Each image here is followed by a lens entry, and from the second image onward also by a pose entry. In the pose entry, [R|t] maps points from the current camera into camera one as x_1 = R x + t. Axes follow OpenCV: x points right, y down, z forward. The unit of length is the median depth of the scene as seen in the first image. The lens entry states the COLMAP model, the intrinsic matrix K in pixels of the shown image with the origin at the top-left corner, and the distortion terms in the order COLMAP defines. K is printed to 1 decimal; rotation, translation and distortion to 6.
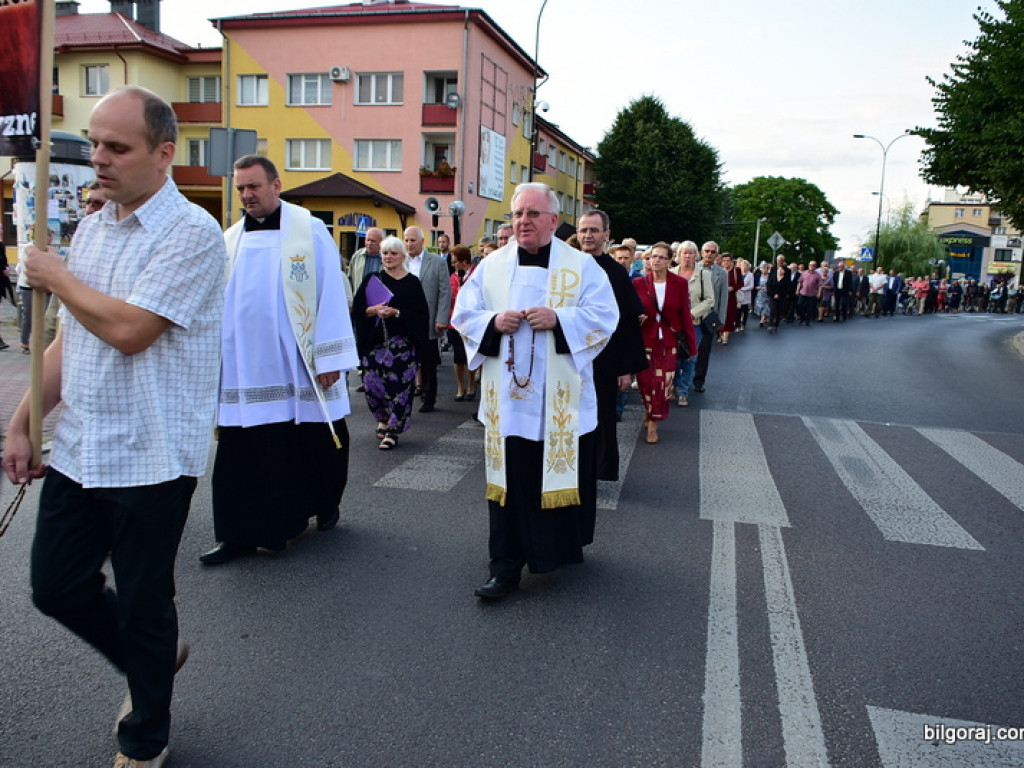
lens RADIAL K [[906.3, 0, 518.1], [0, 906.3, 385.2], [0, 0, 1]] dist [0.000757, -0.043767]
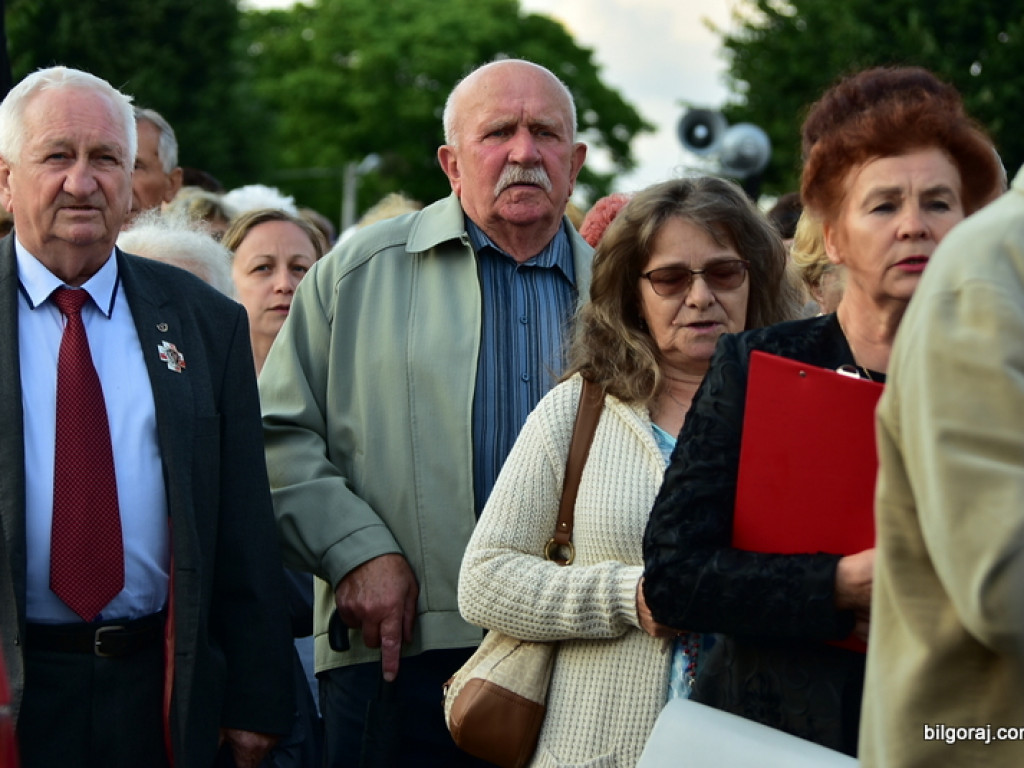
lens RADIAL K [[906.3, 0, 518.1], [0, 906.3, 385.2], [0, 0, 1]] dist [0.000757, -0.043767]
pose [[0.953750, -0.033752, 0.298699, 0.523098], [0.055491, 0.996367, -0.064597, -0.228670], [-0.295433, 0.078185, 0.952159, 1.681841]]
